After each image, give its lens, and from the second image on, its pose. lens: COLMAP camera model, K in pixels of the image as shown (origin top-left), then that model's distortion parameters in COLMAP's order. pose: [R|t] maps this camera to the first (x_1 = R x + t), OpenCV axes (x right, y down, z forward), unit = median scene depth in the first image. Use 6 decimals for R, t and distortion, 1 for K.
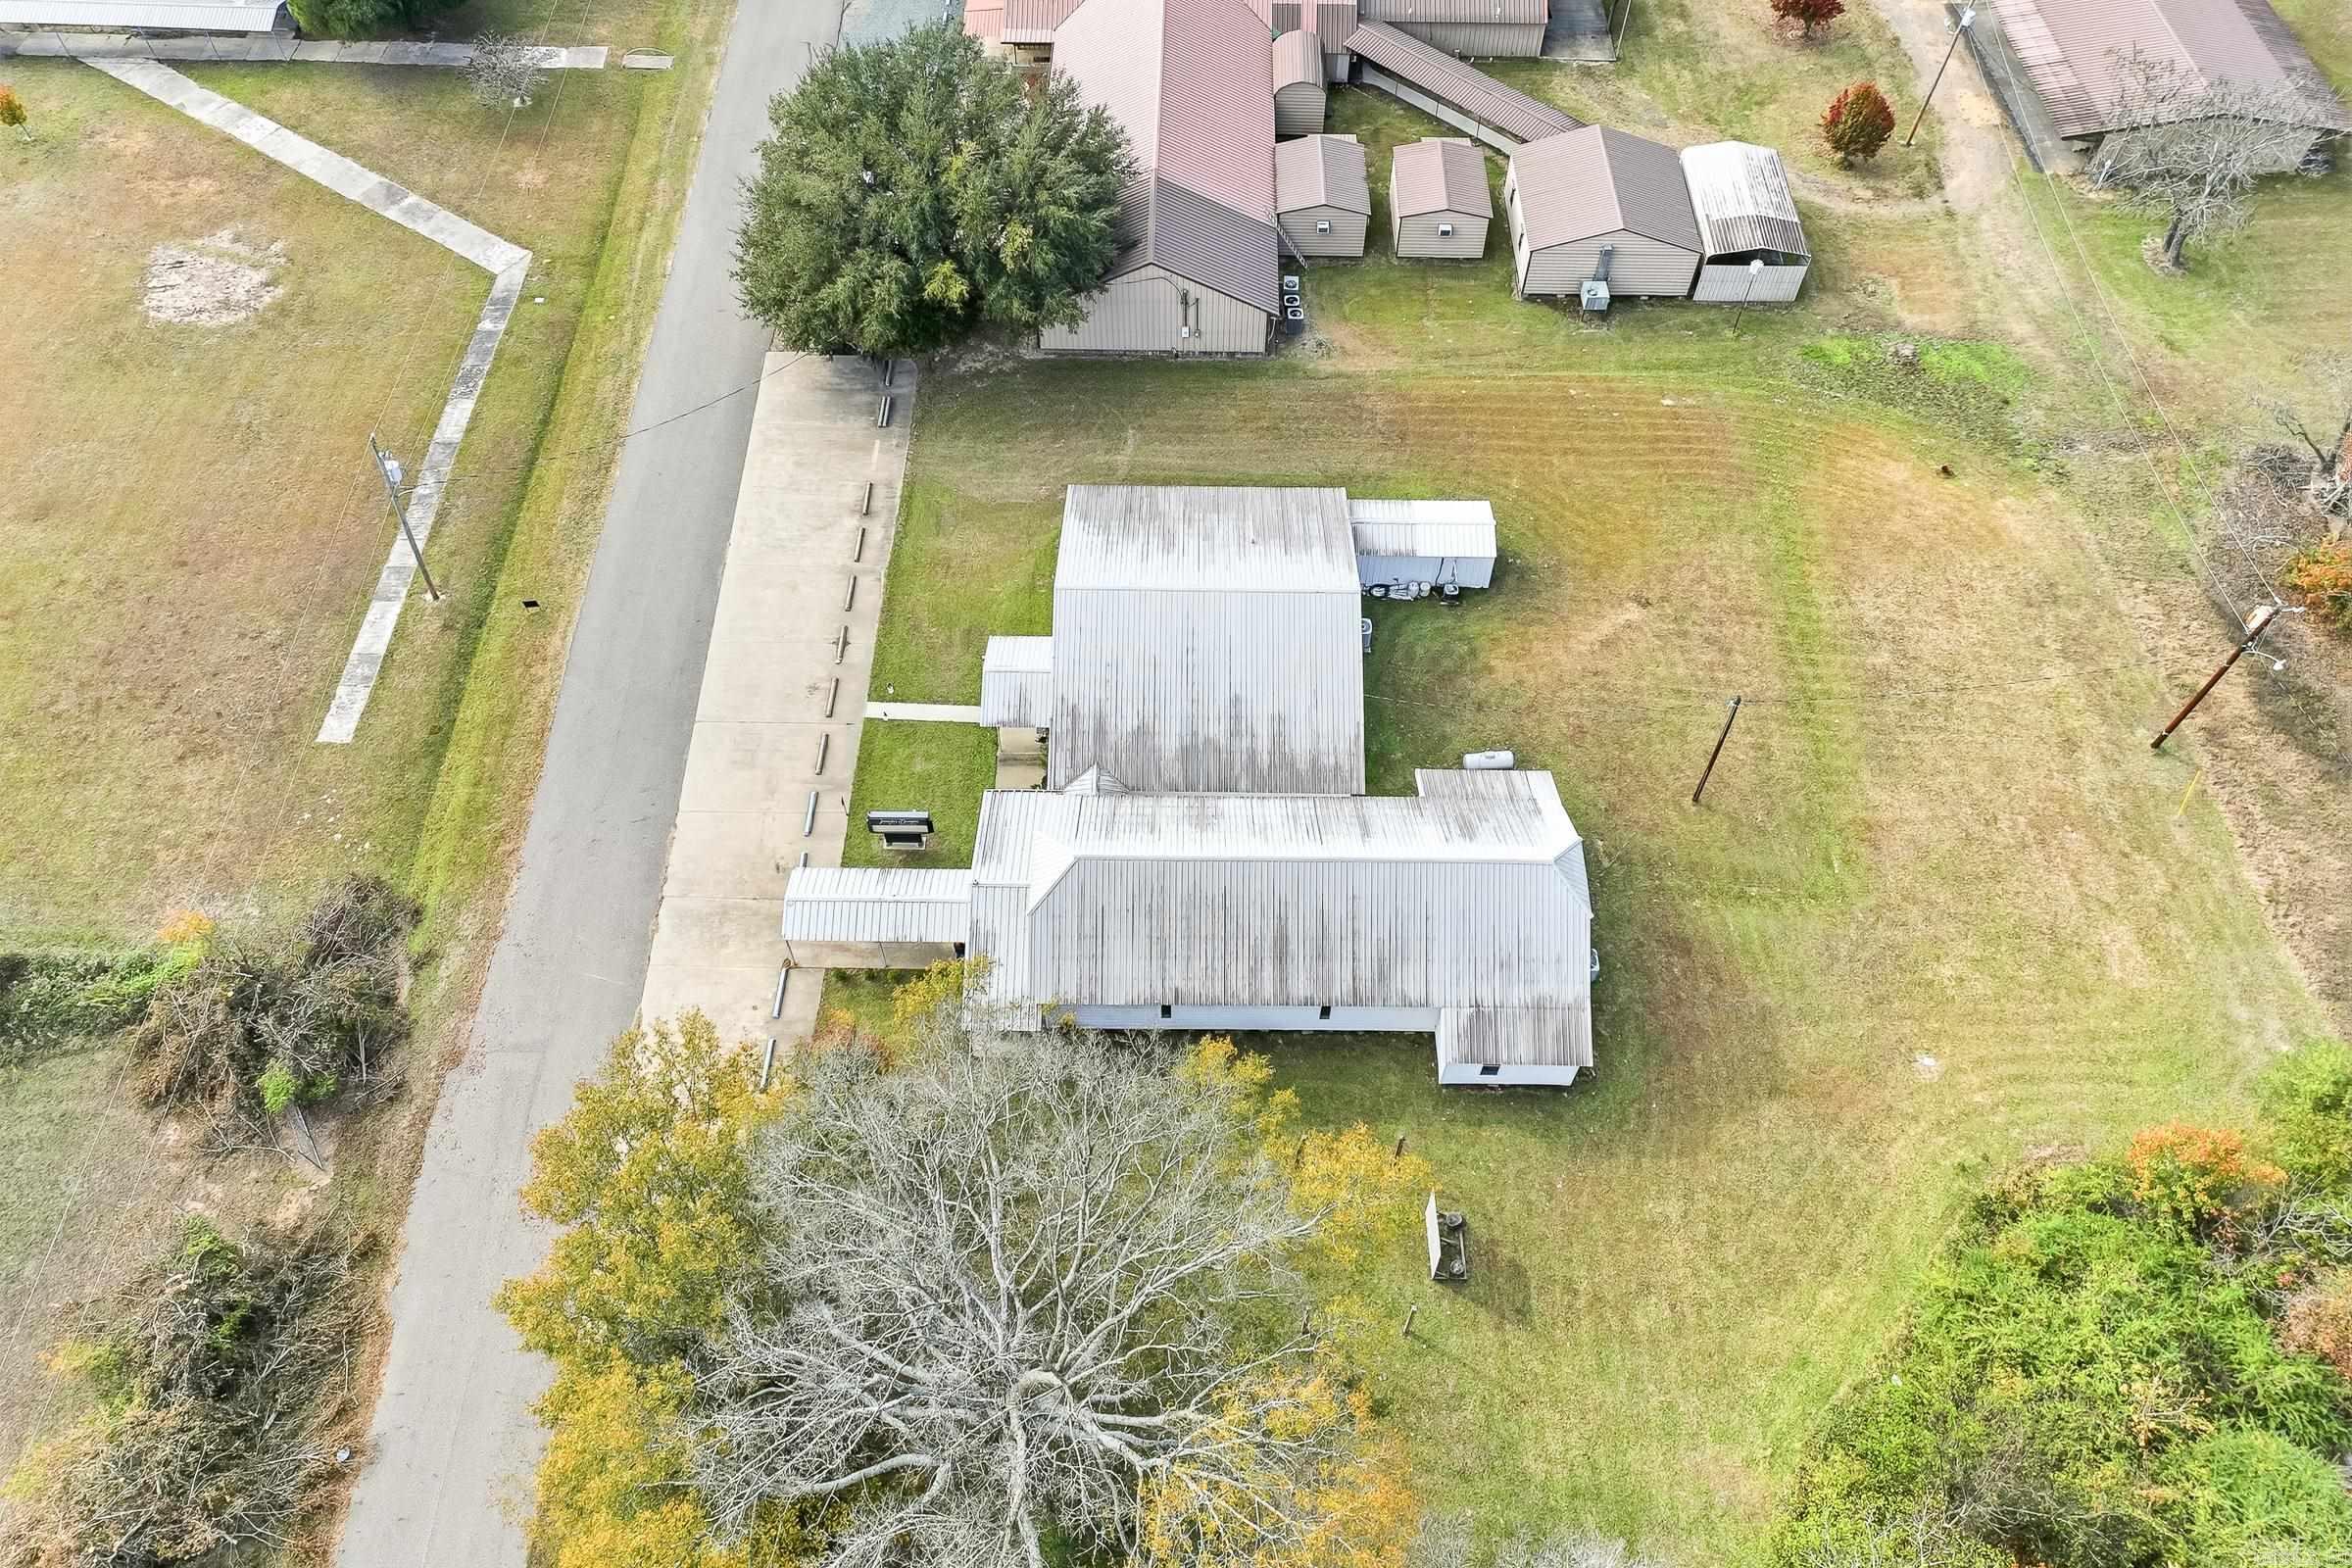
lens RADIAL K [[1613.3, 0, 1180.7], [0, 1613.3, 719.0], [0, 0, 1]] dist [0.003809, 0.005670]
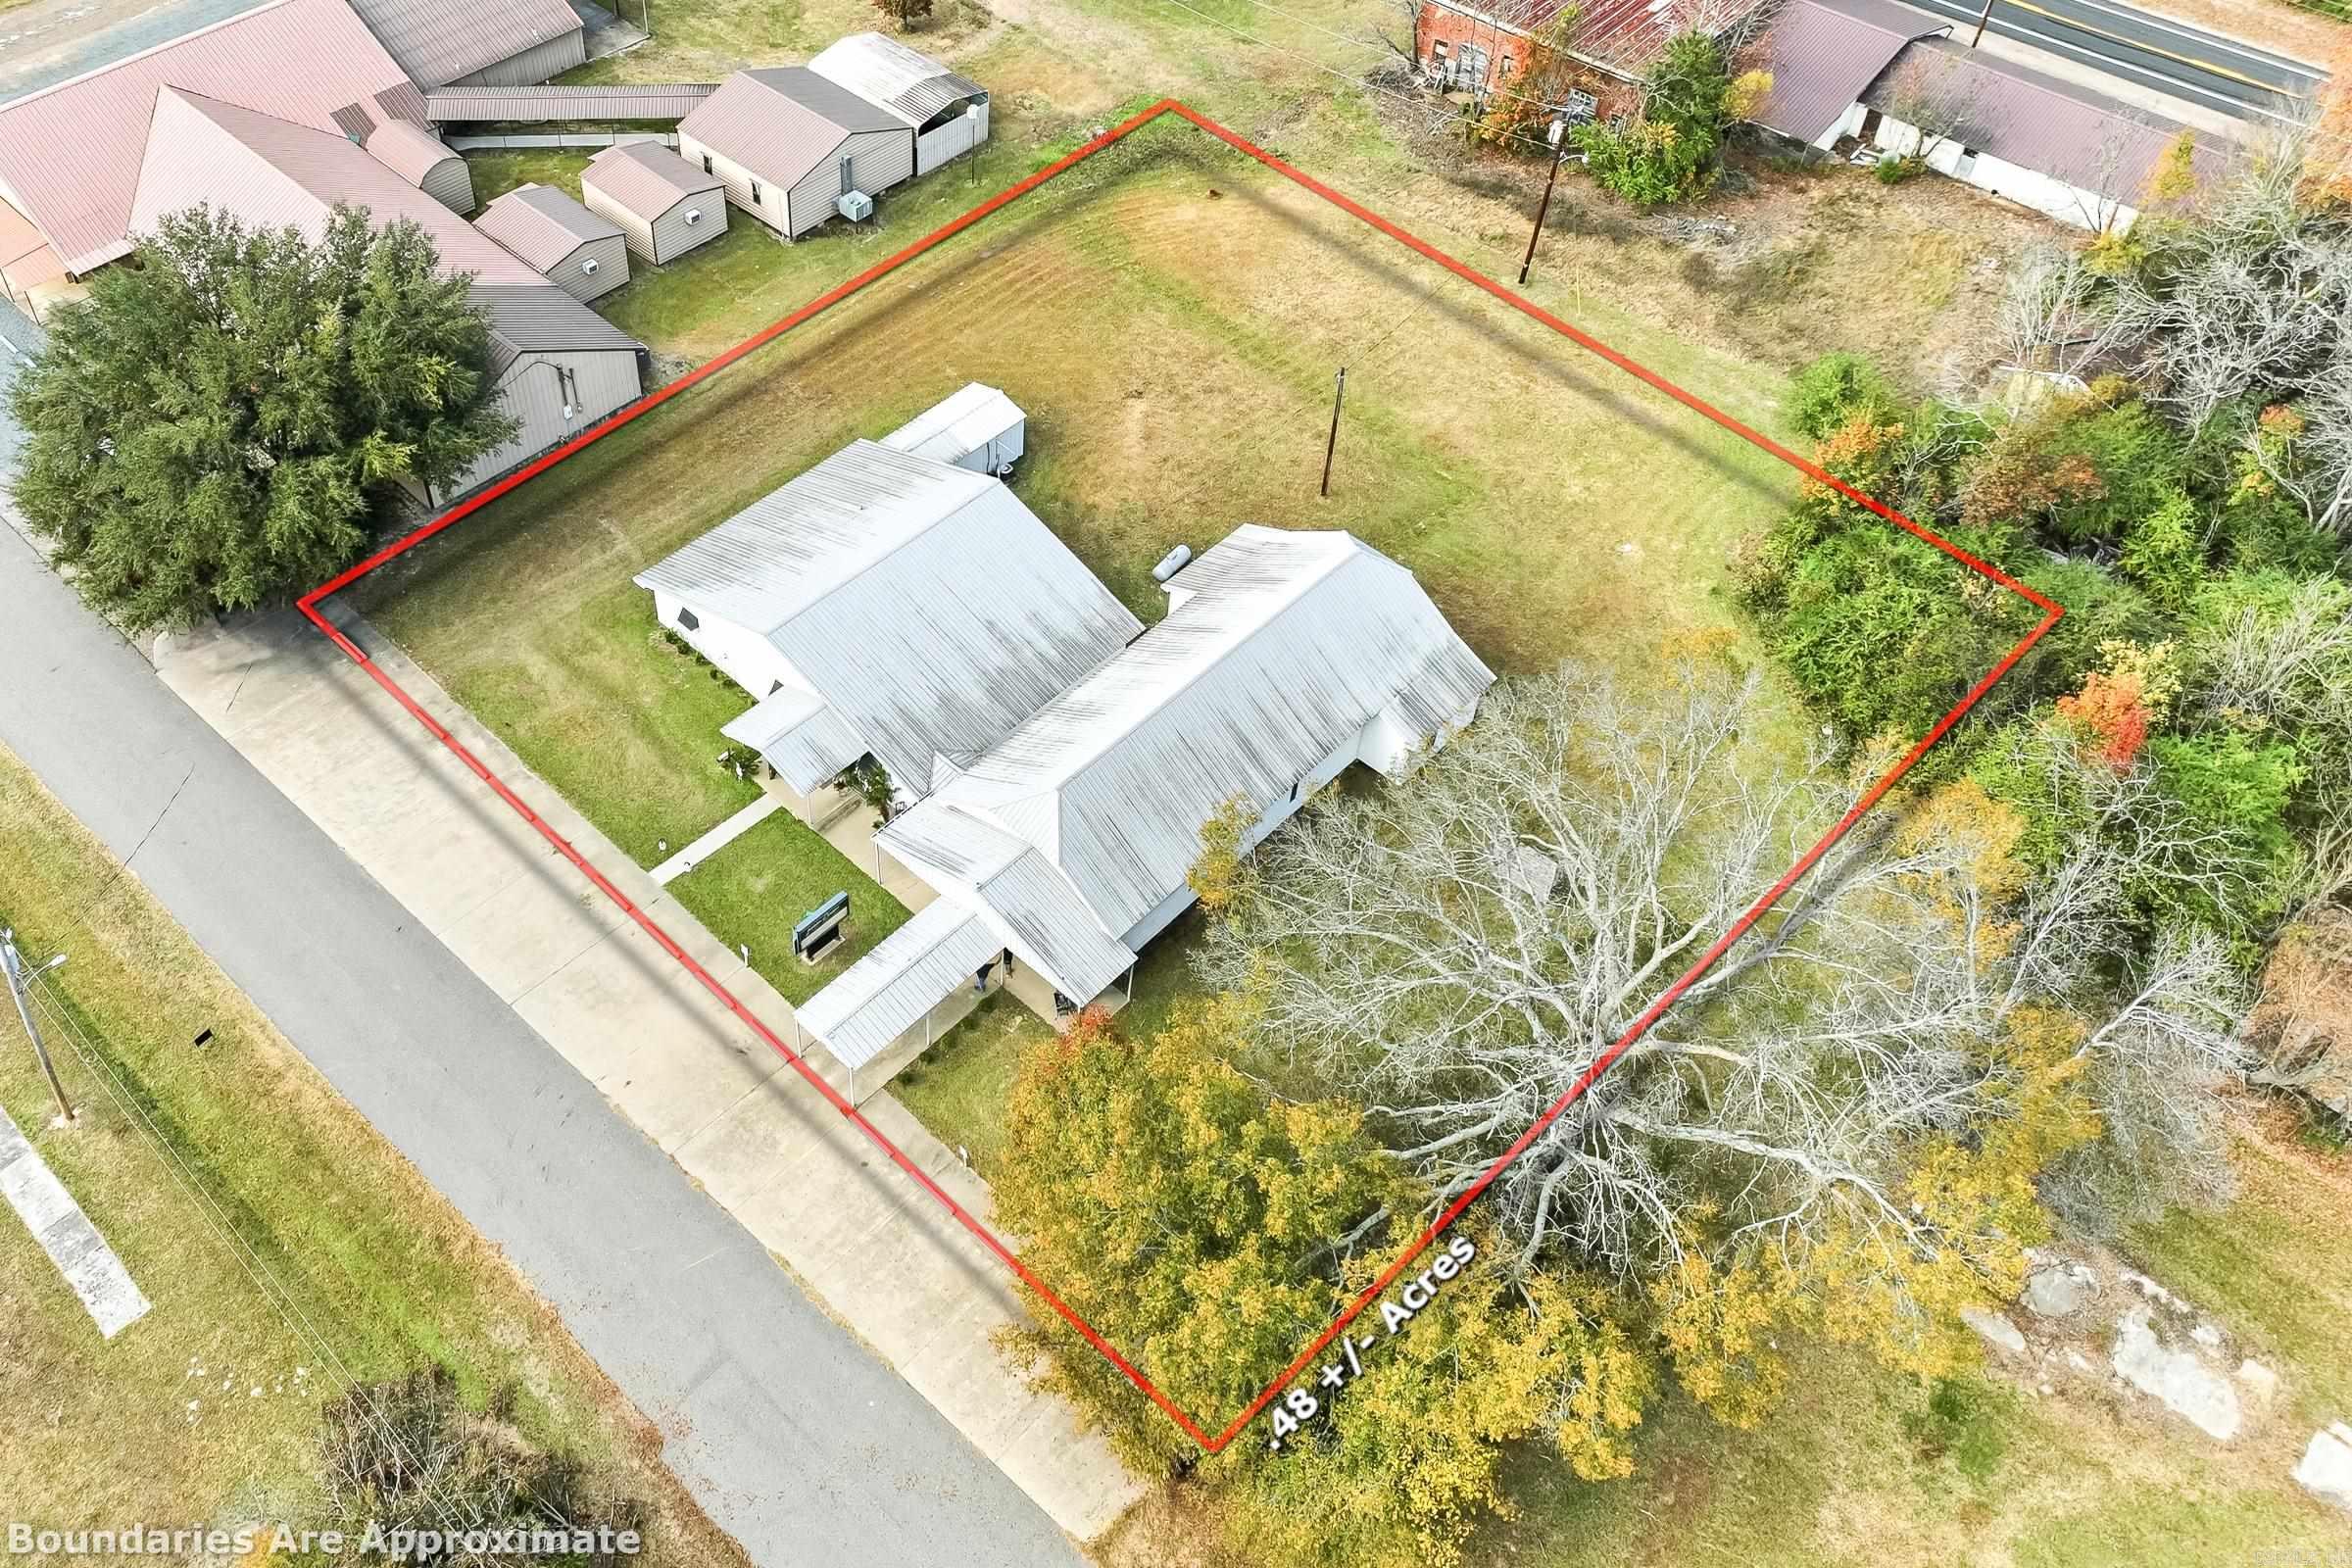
lens RADIAL K [[1939.3, 0, 966.6], [0, 1939.3, 678.3], [0, 0, 1]] dist [0.000584, 0.003101]
pose [[0.698303, -0.520043, 0.491861, -0.512501], [0.581311, 0.812961, 0.034243, -0.030852], [-0.417672, 0.262012, 0.870000, 0.006791]]
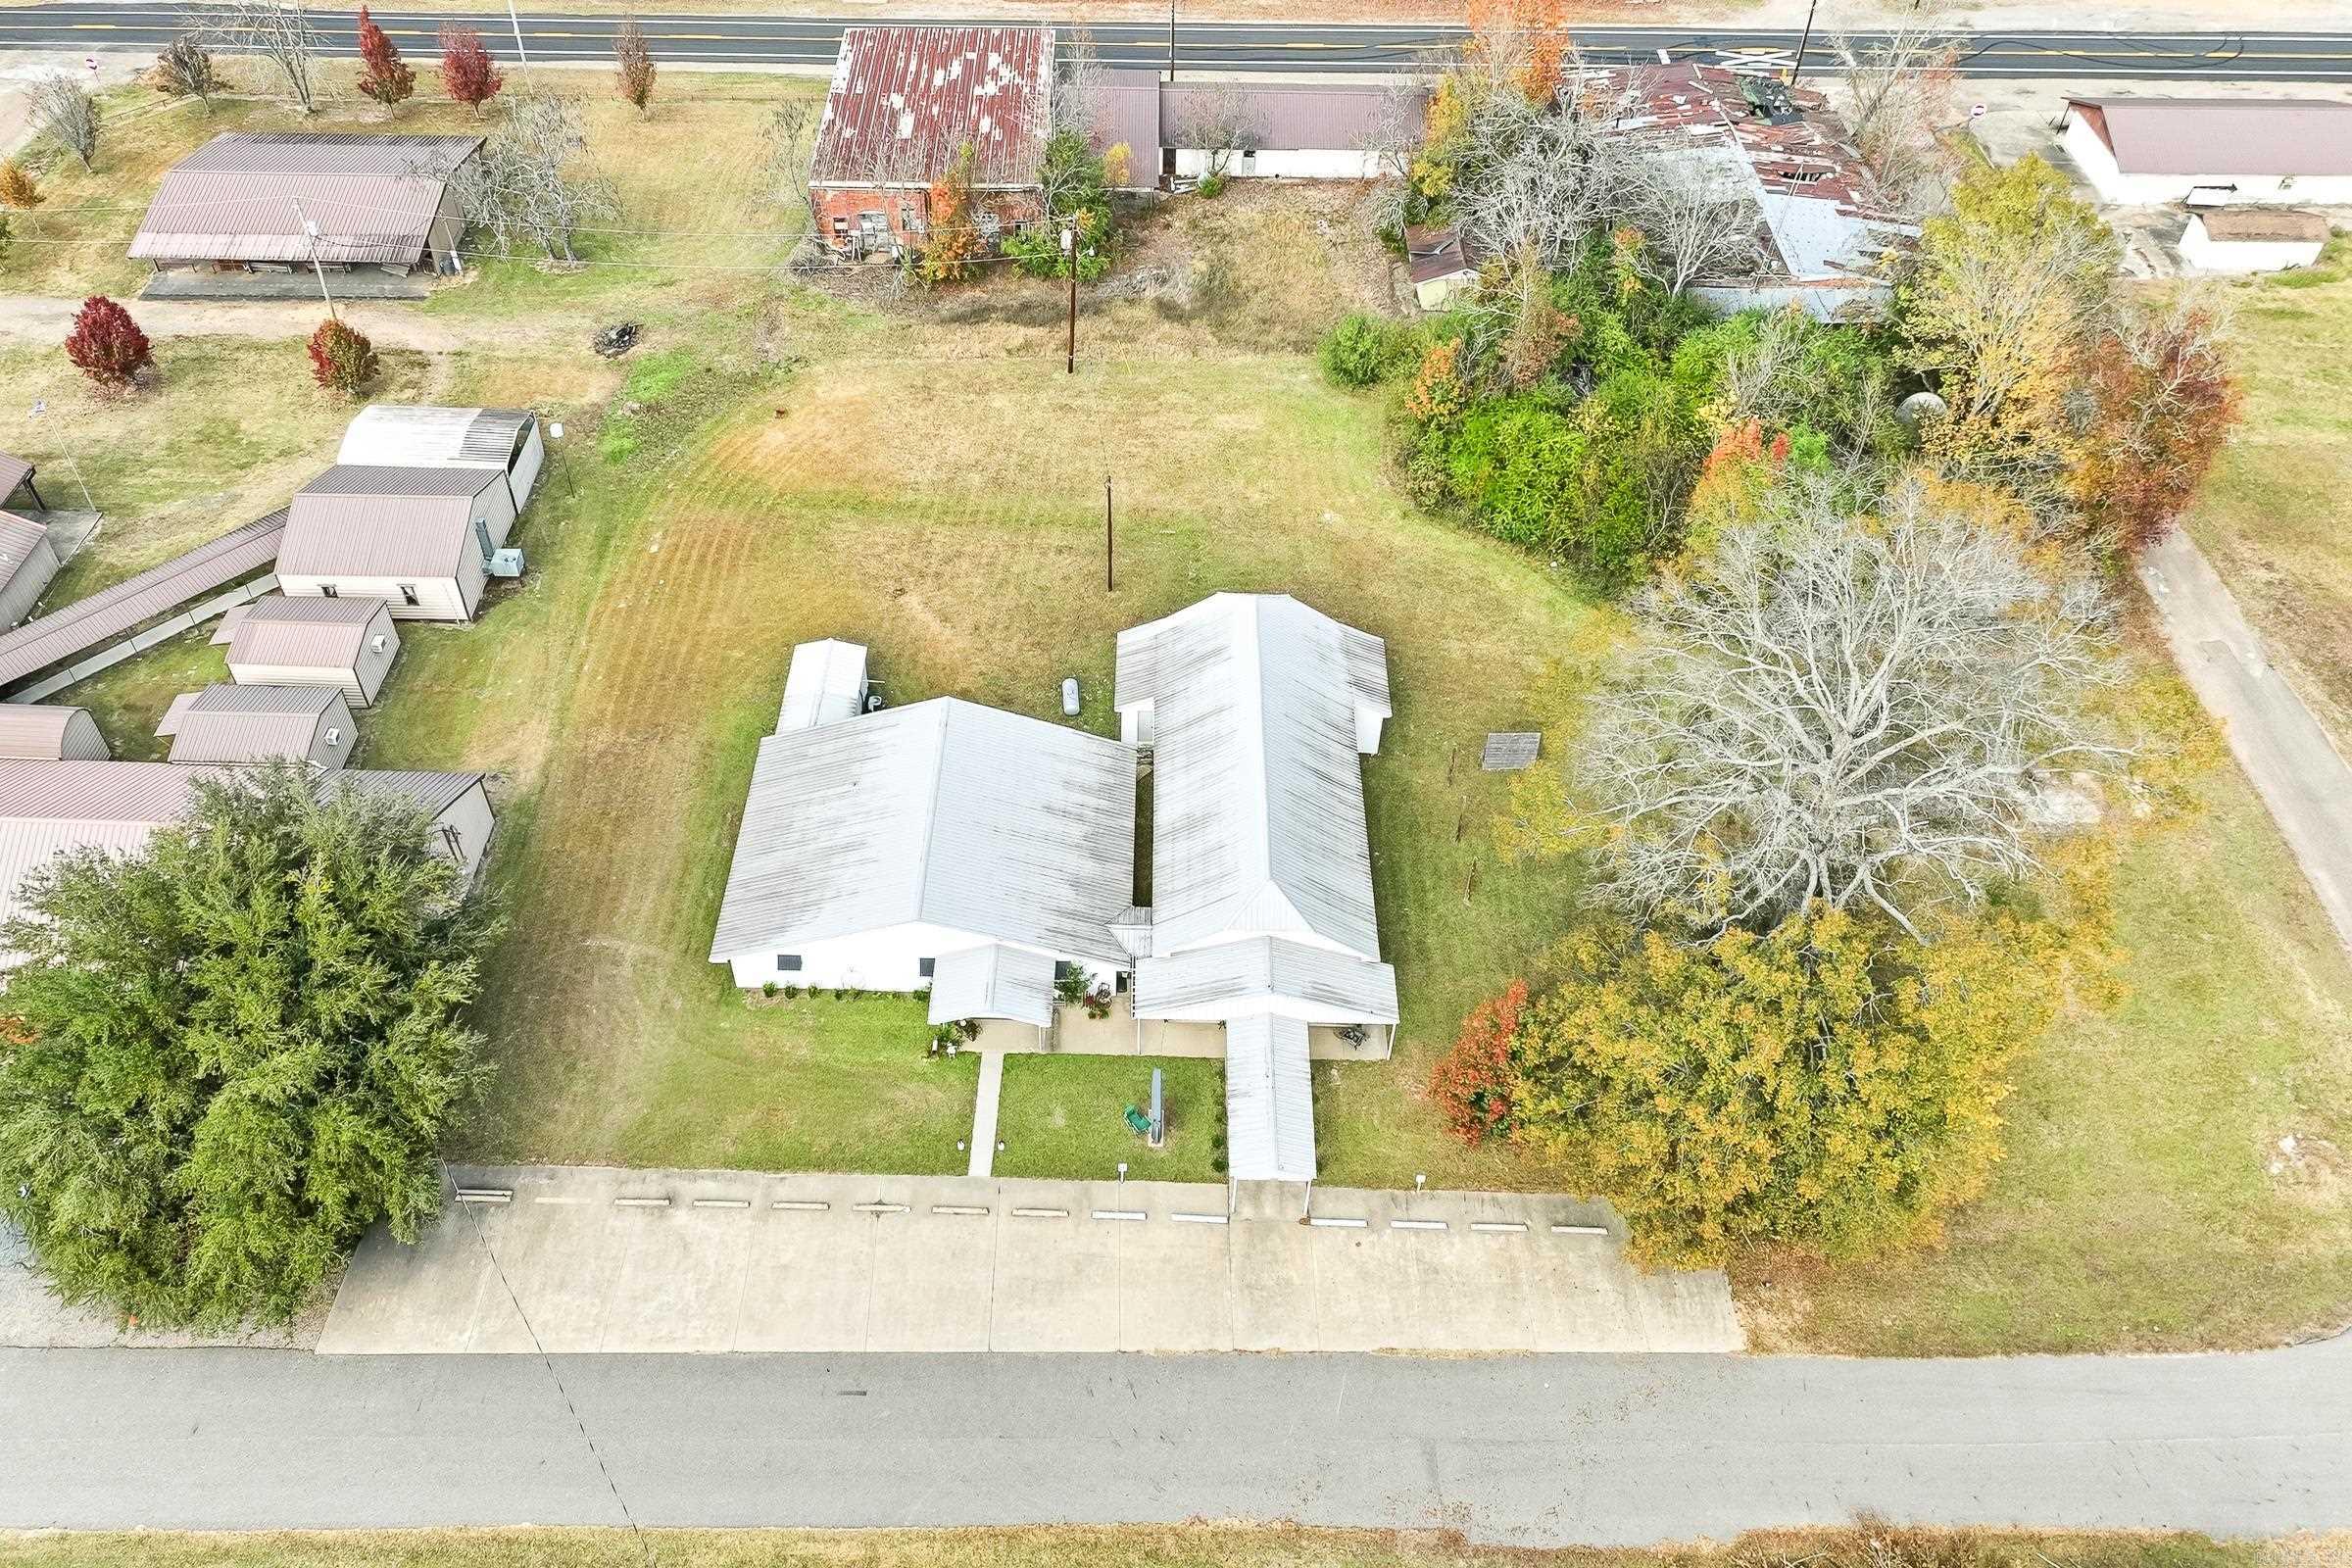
lens RADIAL K [[1730.6, 0, 1141.6], [0, 1730.6, 839.8], [0, 0, 1]] dist [-0.002532, 0.000964]
pose [[0.005734, -0.737645, 0.675164, -0.667172], [0.803972, 0.404893, 0.435535, -0.401282], [-0.594639, 0.540316, 0.595368, 0.285346]]
